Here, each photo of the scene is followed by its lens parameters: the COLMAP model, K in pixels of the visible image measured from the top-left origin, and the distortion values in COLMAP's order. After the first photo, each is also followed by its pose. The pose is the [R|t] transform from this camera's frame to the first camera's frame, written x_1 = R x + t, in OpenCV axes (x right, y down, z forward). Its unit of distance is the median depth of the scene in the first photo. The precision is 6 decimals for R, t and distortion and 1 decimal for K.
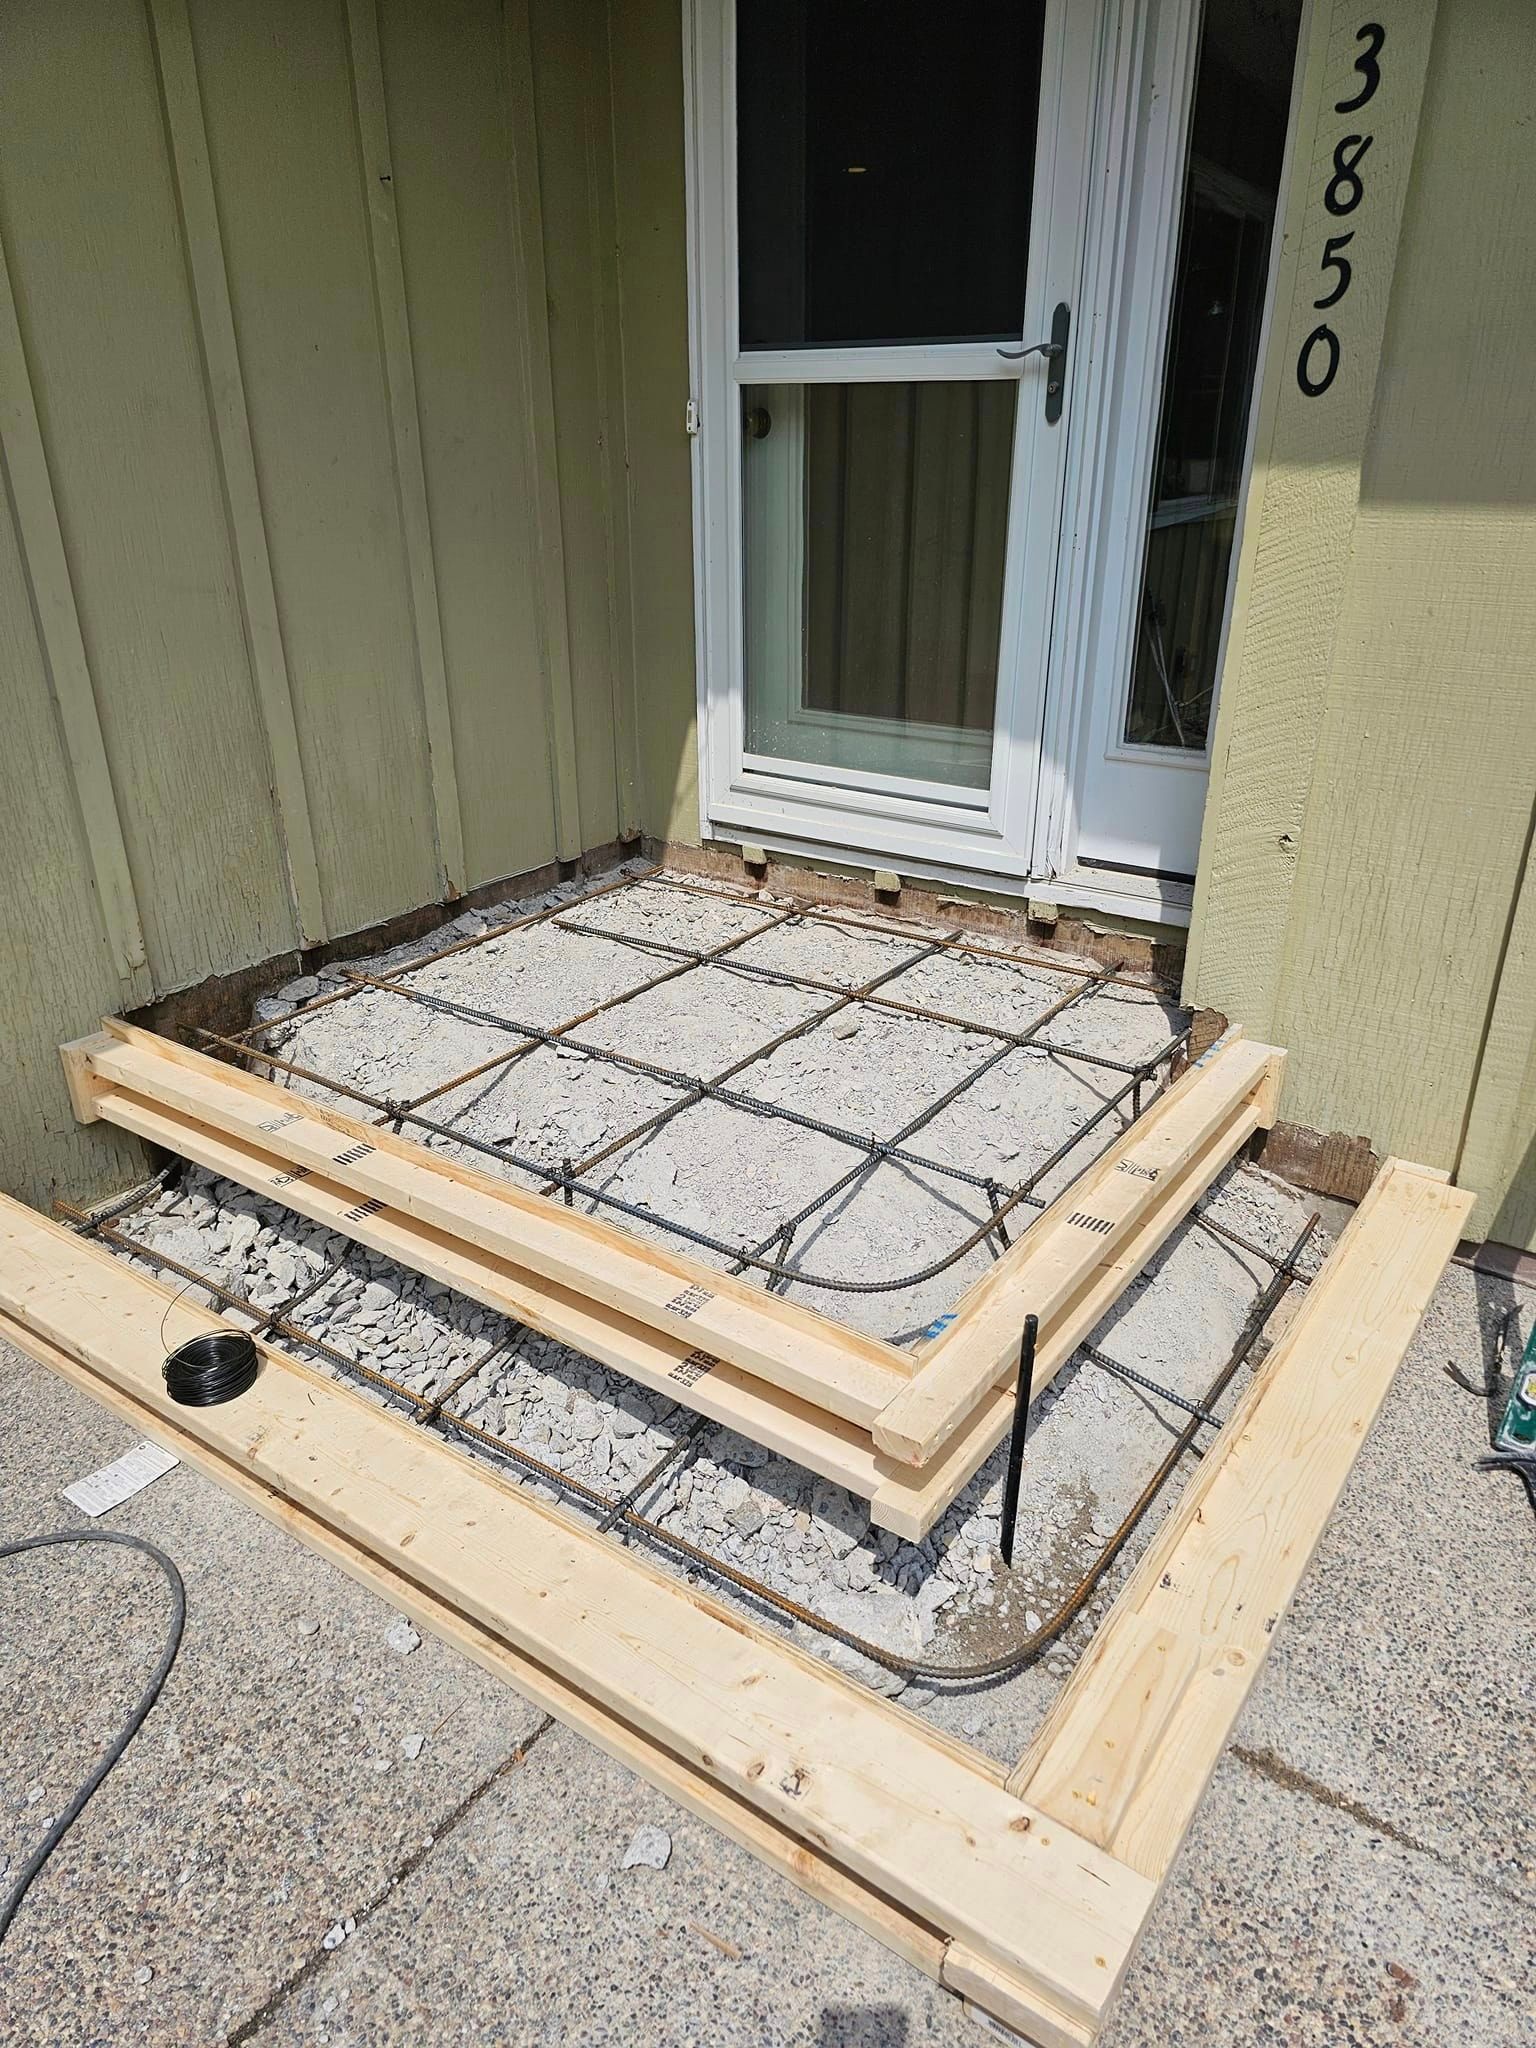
lens RADIAL K [[1377.1, 0, 774.9], [0, 1377.1, 1036.3], [0, 0, 1]] dist [0.019164, -0.011748]
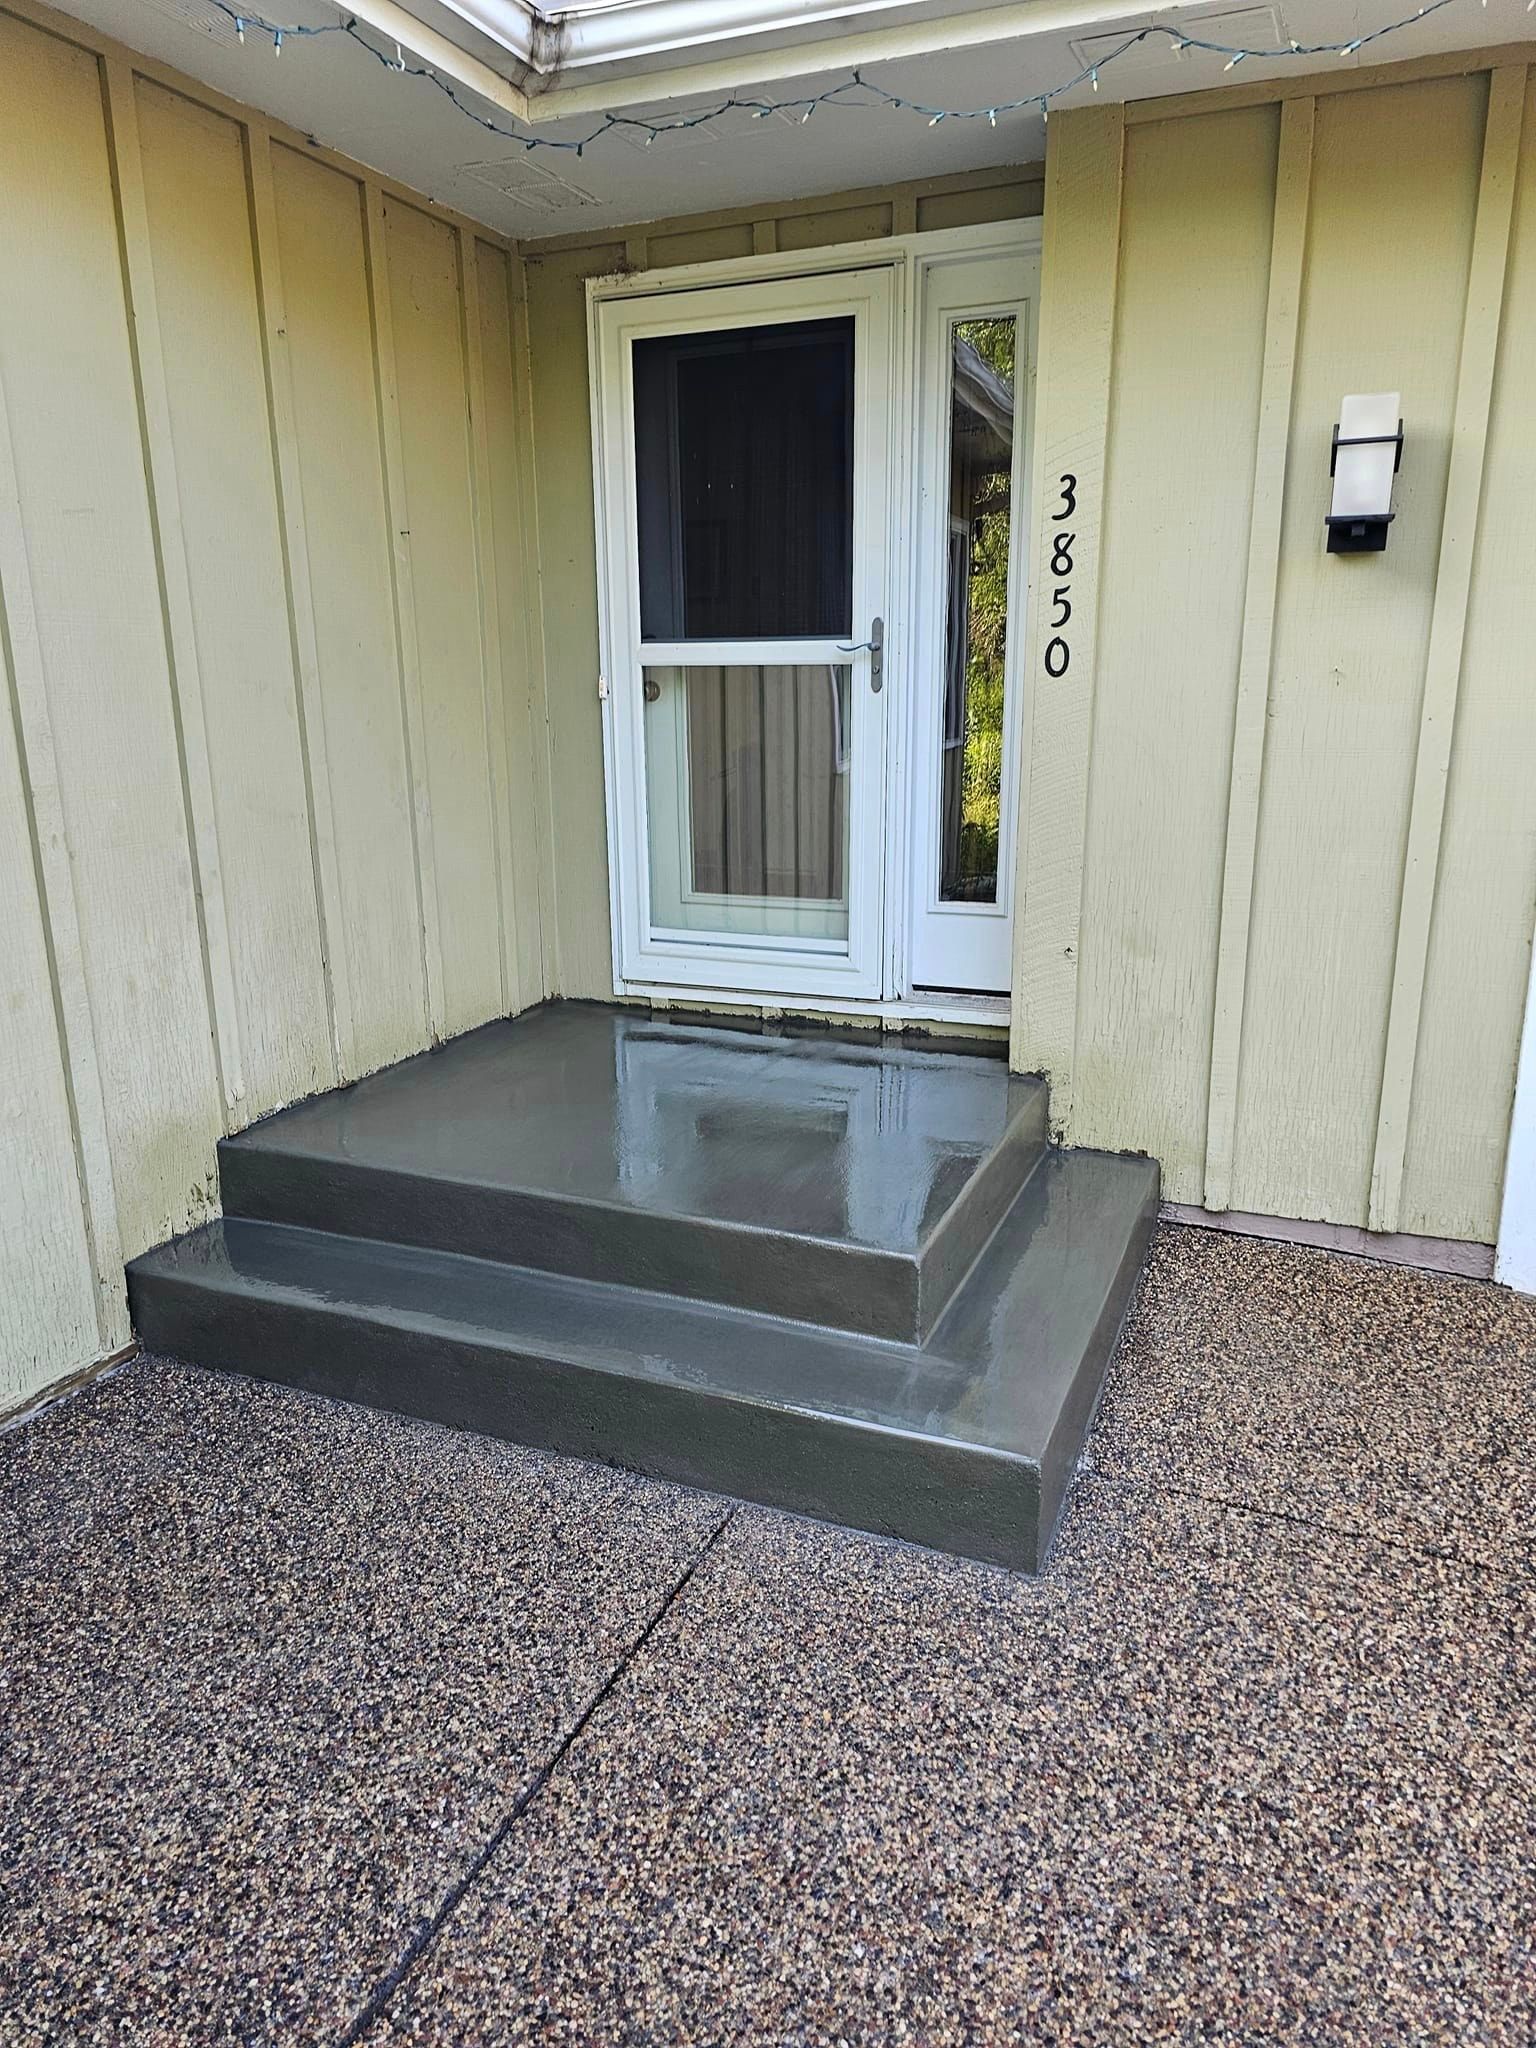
lens RADIAL K [[1377.1, 0, 759.7], [0, 1377.1, 1013.8], [0, 0, 1]] dist [0.019164, -0.011748]
pose [[0.975617, -0.058733, 0.211476, -0.255348], [0.094880, 0.981708, -0.165067, 0.127695], [-0.197913, 0.181108, 0.963343, -0.336291]]
